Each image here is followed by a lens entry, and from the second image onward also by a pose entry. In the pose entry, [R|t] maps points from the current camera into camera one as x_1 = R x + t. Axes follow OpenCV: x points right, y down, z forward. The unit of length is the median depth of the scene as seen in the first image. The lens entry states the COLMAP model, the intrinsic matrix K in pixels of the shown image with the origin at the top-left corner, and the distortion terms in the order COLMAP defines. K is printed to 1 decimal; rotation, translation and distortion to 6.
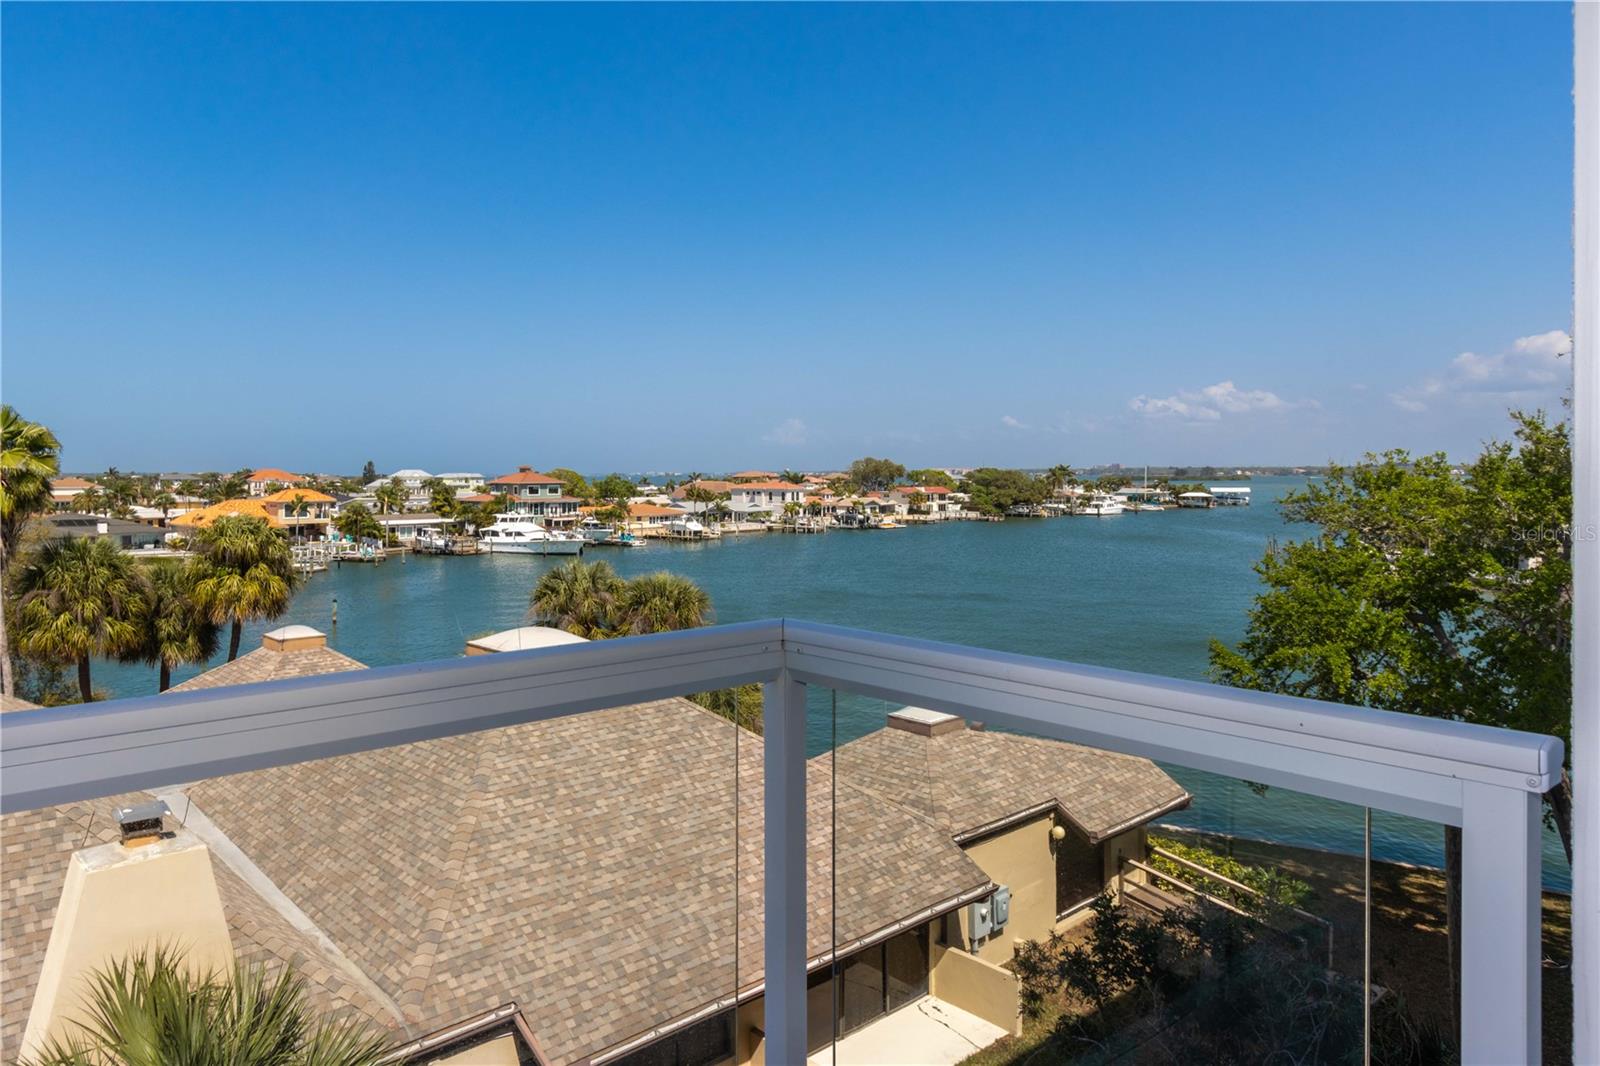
lens RADIAL K [[1043.2, 0, 707.5], [0, 1043.2, 479.8], [0, 0, 1]] dist [0.005561, -0.003565]
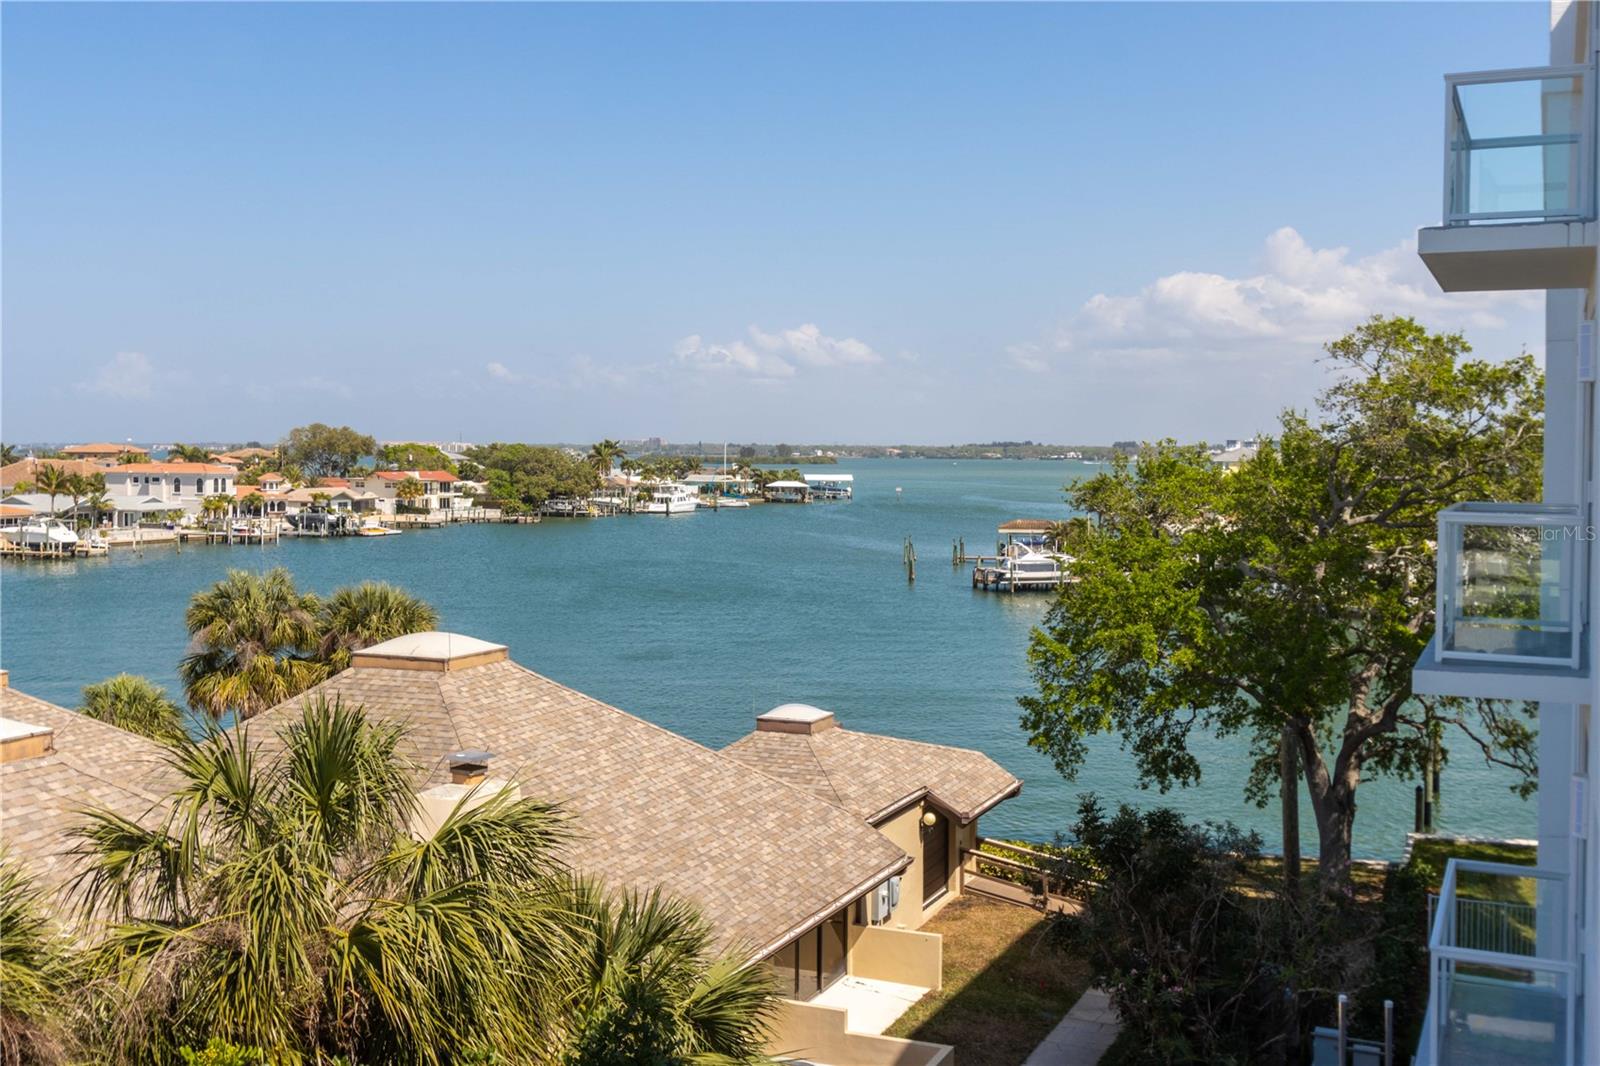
lens RADIAL K [[1687.8, 0, 772.3], [0, 1687.8, 481.2], [0, 0, 1]] dist [0.013335, 0.015076]
pose [[0.900323, 0.002403, 0.435216, -0.083530], [-0.008009, 0.999907, 0.011049, -0.000685], [-0.435149, -0.013433, 0.900258, -0.064720]]
